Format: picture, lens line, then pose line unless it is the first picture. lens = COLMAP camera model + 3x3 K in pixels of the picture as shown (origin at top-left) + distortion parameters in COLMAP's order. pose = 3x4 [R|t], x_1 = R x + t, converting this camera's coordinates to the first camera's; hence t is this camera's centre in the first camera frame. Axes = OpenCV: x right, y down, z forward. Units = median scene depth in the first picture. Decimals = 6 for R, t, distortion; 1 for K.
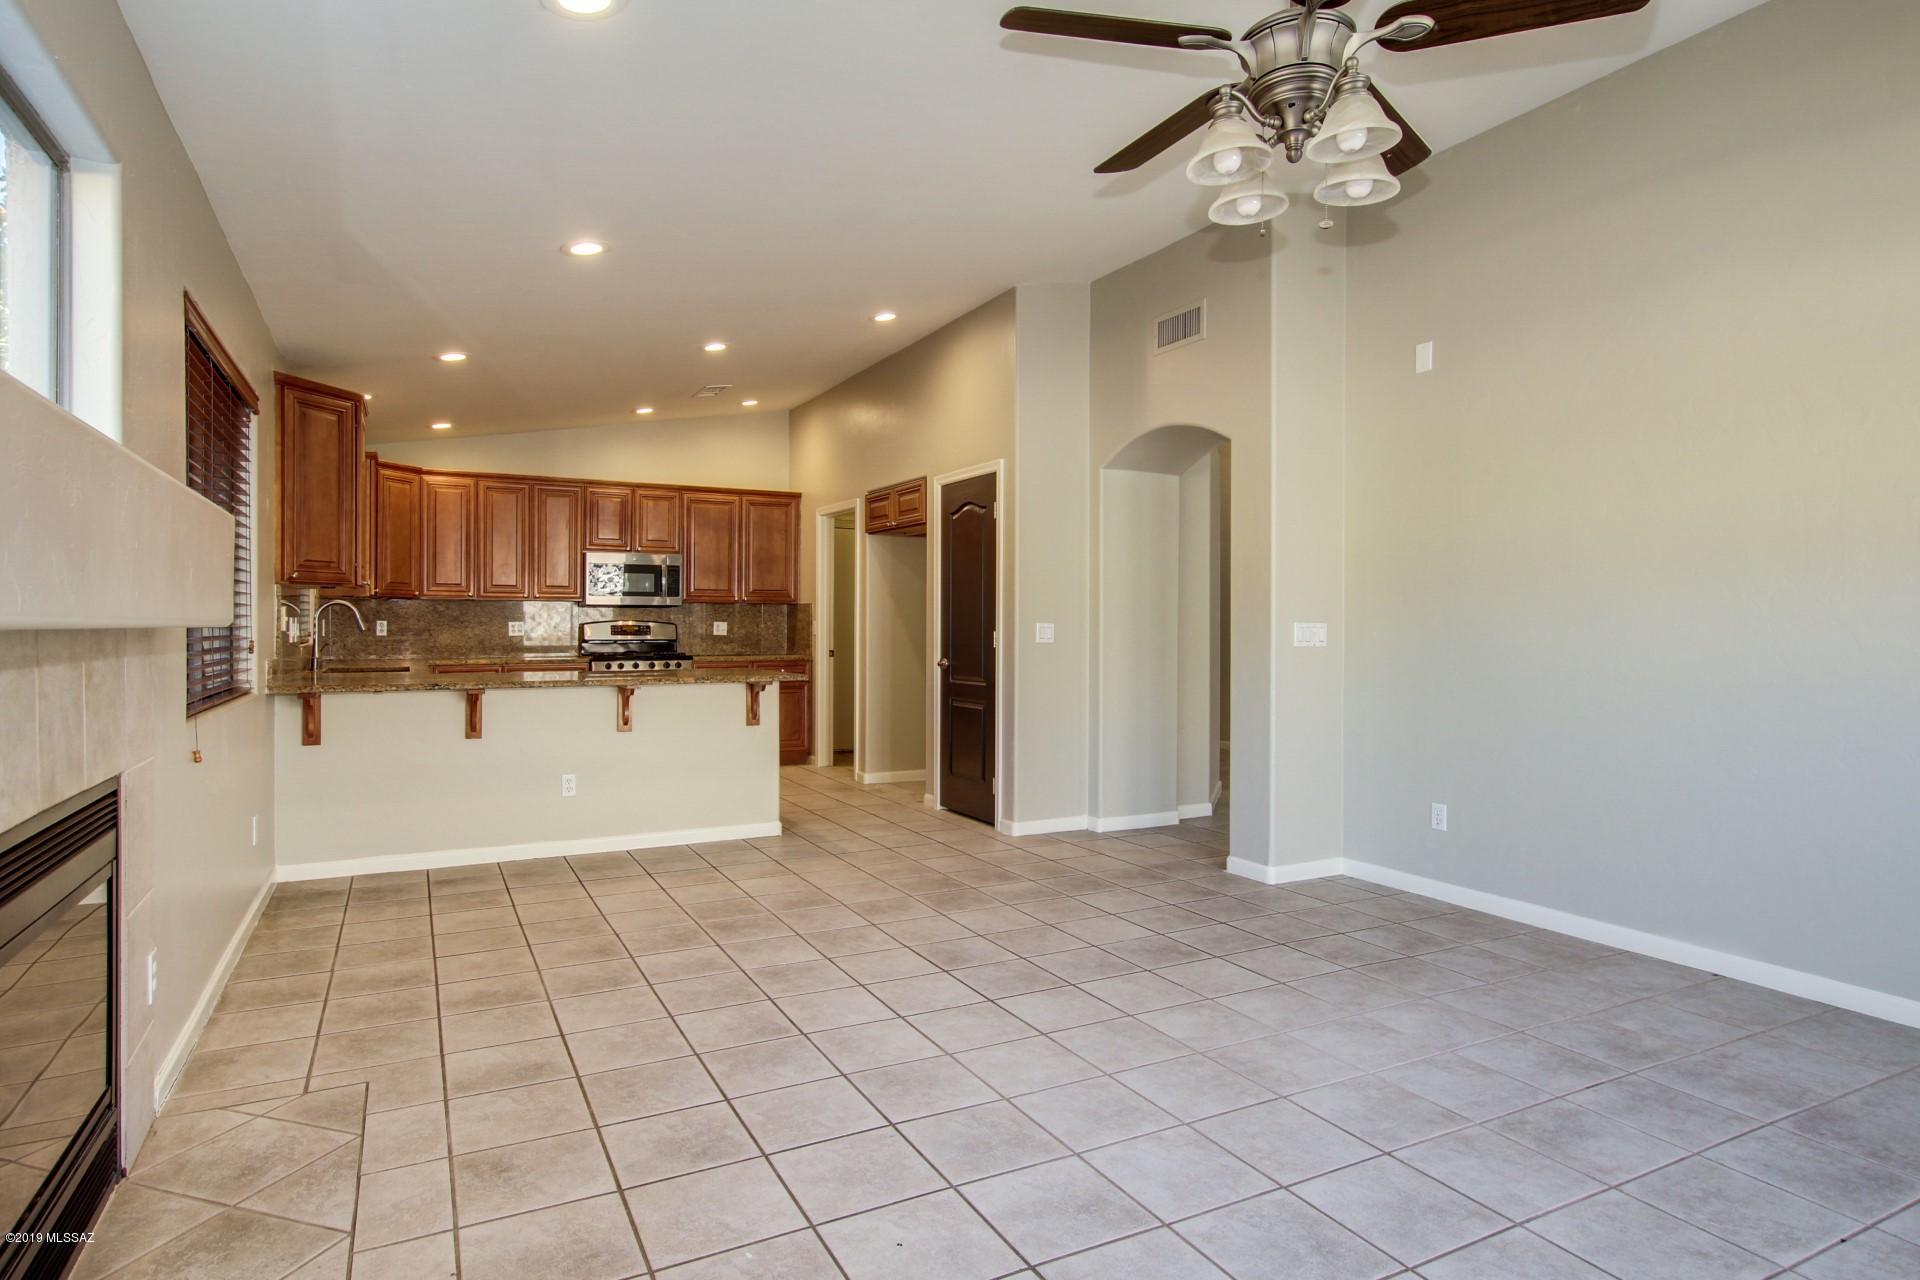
lens RADIAL K [[1029.3, 0, 965.9], [0, 1029.3, 635.9], [0, 0, 1]] dist [0.001285, 0.001380]
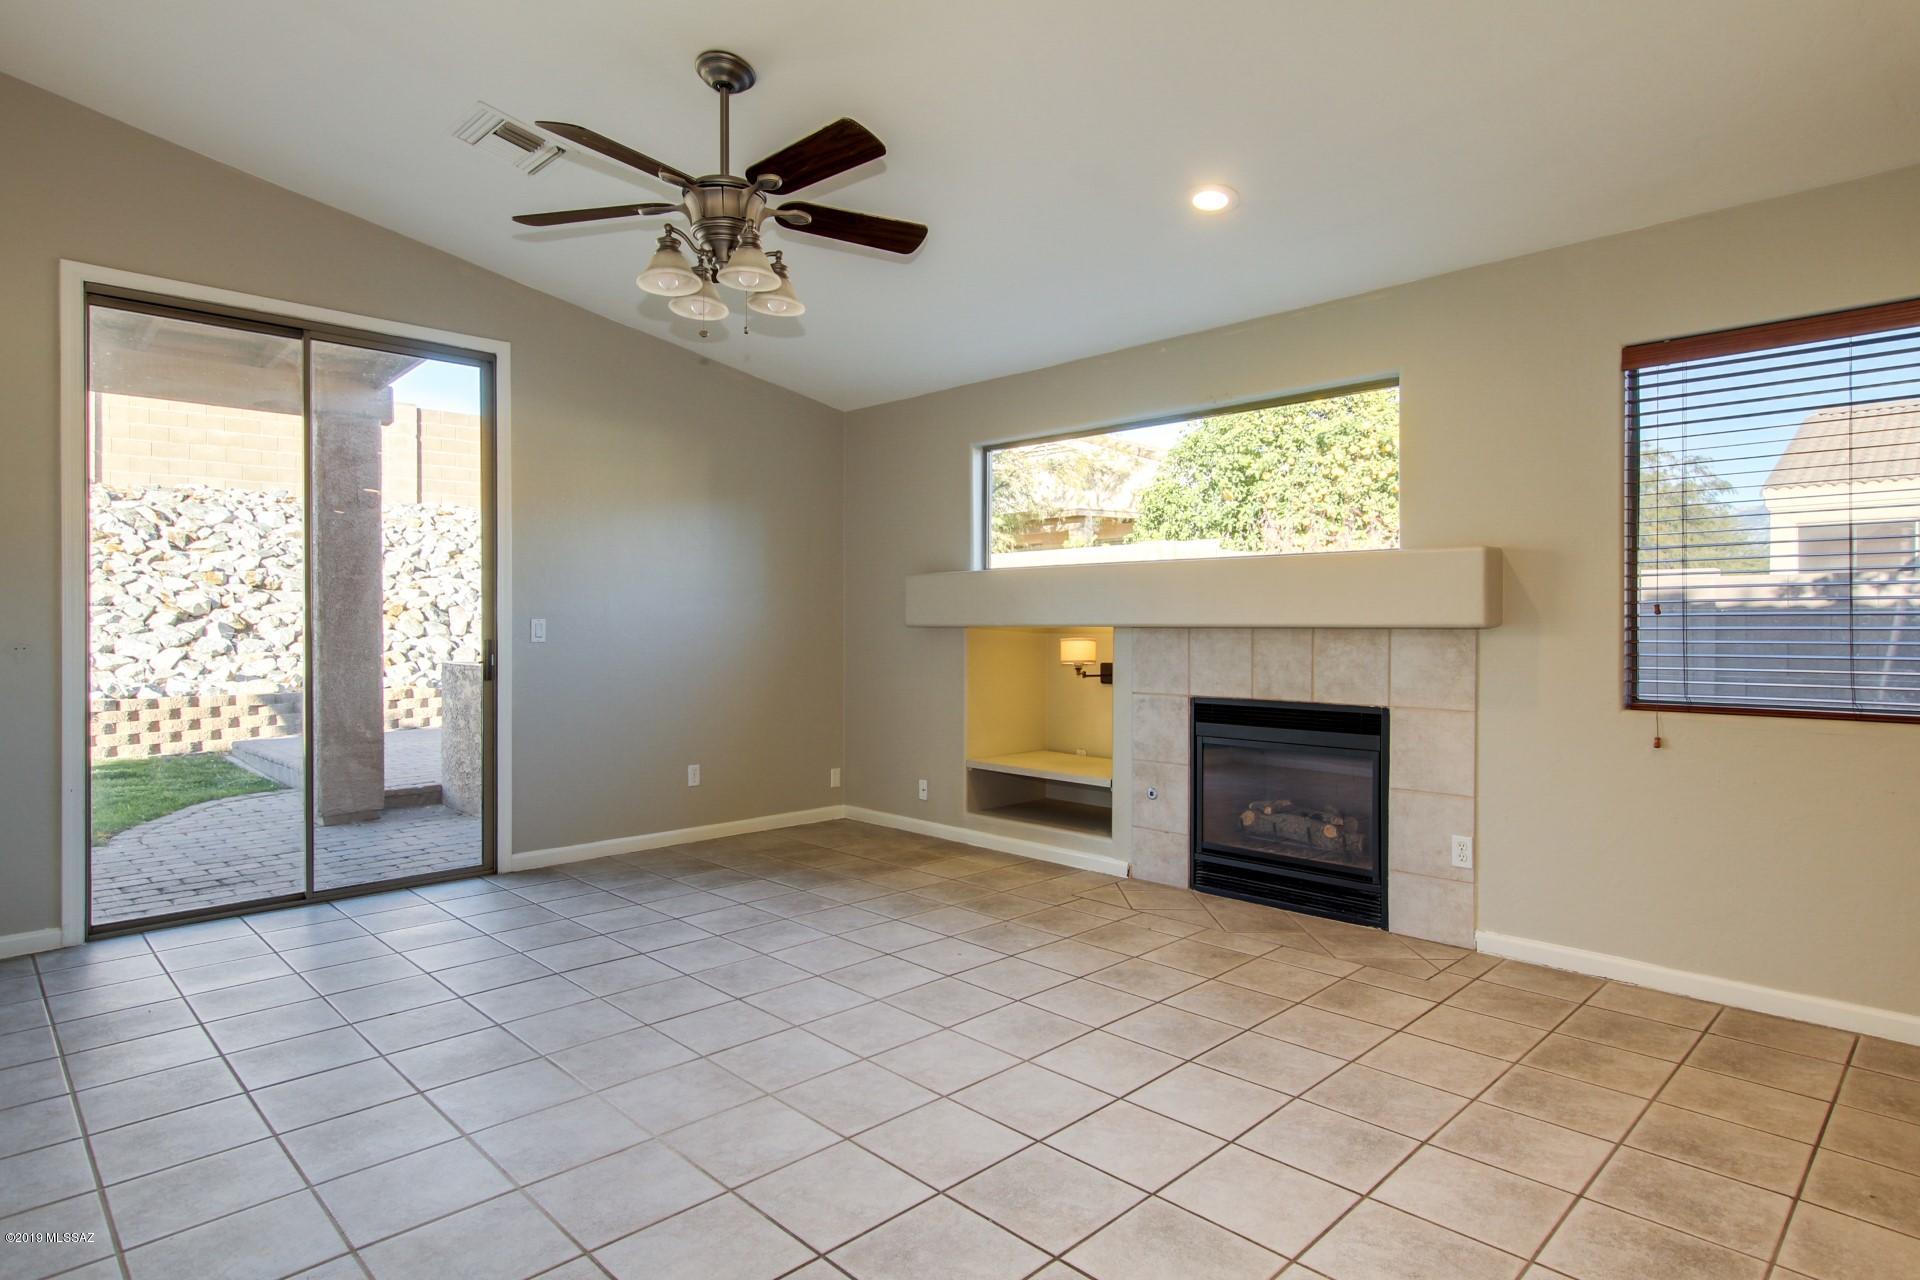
lens RADIAL K [[1029.3, 0, 968.3], [0, 1029.3, 626.9], [0, 0, 1]] dist [0.001285, 0.001380]
pose [[-0.955039, -0.001758, -0.296474, 0.331299], [-0.004513, 0.999953, 0.008609, -0.018759], [0.296445, 0.009560, -0.955002, 1.929032]]
